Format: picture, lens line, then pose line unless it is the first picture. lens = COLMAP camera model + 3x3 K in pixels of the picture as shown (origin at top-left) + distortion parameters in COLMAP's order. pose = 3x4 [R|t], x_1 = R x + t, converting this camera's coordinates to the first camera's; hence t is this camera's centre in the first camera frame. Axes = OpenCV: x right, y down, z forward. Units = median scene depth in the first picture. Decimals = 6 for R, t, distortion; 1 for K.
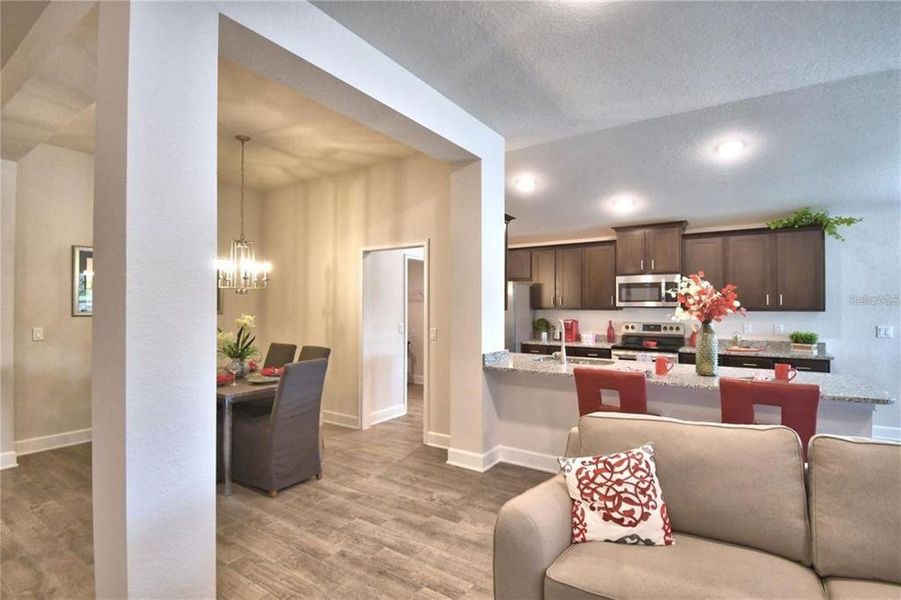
lens RADIAL K [[443.5, 0, 450.5], [0, 443.5, 300.0], [0, 0, 1]] dist [0.038190, -0.039319]
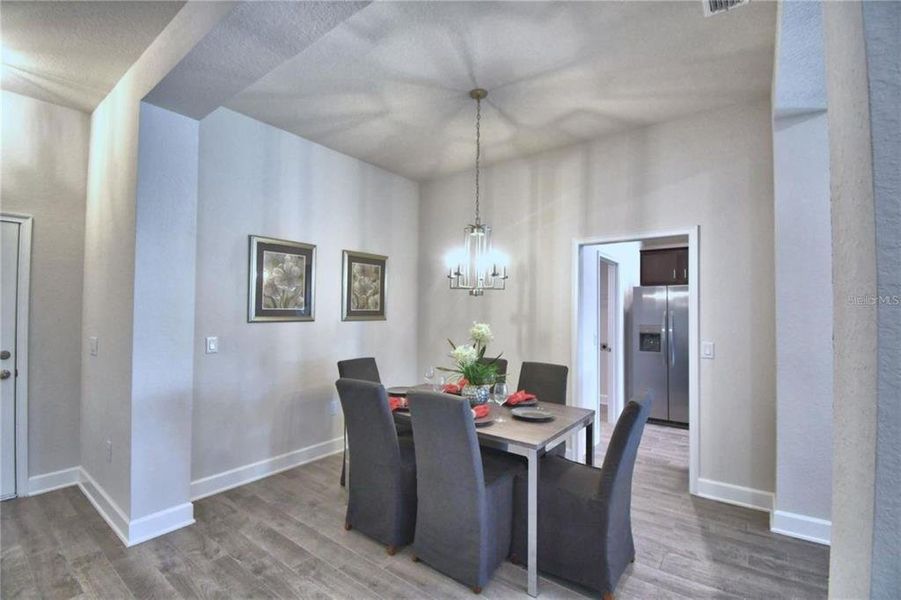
lens RADIAL K [[399.4, 0, 448.2], [0, 399.4, 300.3], [0, 0, 1]] dist [0.018432, -0.026001]
pose [[0.998850, 0.007148, -0.047404, -0.484991], [-0.007823, 0.999870, -0.014070, 0.004204], [0.047297, 0.014425, 0.998777, 0.312920]]
